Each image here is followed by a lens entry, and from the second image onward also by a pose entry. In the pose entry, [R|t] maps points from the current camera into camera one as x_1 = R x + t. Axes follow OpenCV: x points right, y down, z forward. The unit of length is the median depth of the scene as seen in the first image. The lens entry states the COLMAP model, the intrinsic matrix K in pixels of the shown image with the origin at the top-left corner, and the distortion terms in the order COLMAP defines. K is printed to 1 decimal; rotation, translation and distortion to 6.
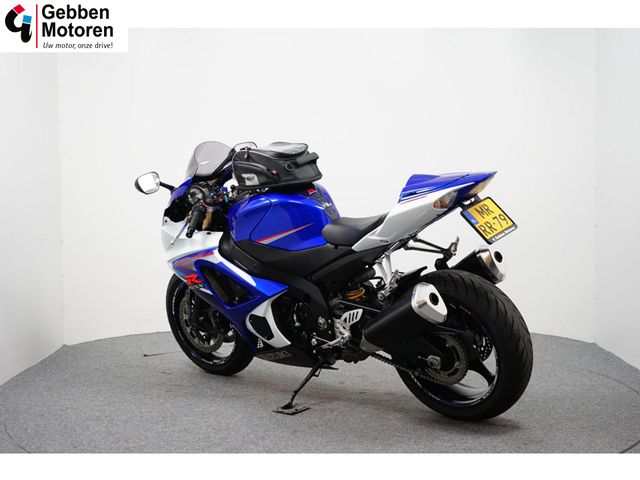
lens RADIAL K [[911.4, 0, 320.0], [0, 911.4, 240.0], [0, 0, 1]] dist [-0.009218, -0.016210]
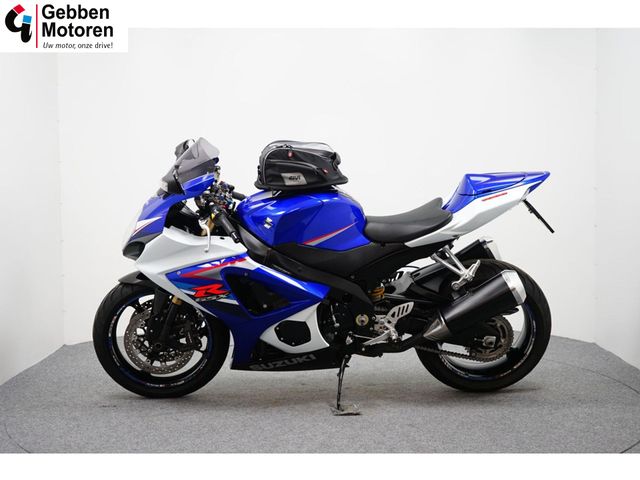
lens RADIAL K [[911.4, 0, 320.0], [0, 911.4, 240.0], [0, 0, 1]] dist [-0.009218, -0.016210]
pose [[0.736944, -0.039616, 0.674792, -0.708816], [0.046303, 0.998895, 0.008076, -0.009028], [-0.674366, 0.025294, 0.737964, 0.277792]]
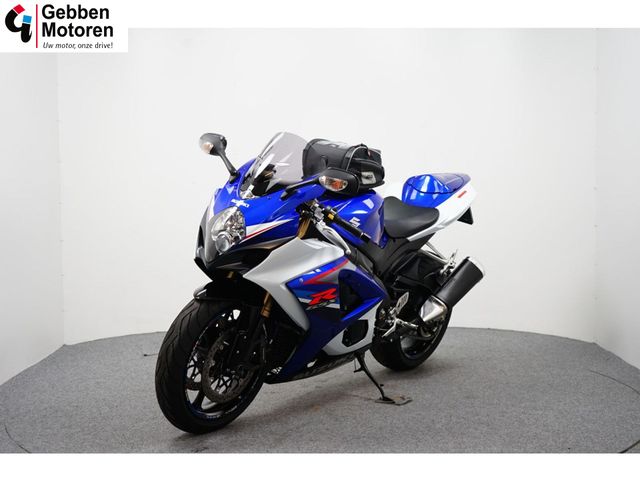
lens RADIAL K [[911.4, 0, 320.0], [0, 911.4, 240.0], [0, 0, 1]] dist [-0.009218, -0.016210]
pose [[-0.060708, -0.050282, 0.996888, -1.040072], [0.073462, 0.995797, 0.054701, -0.058040], [-0.995449, 0.076555, -0.056759, 1.116665]]
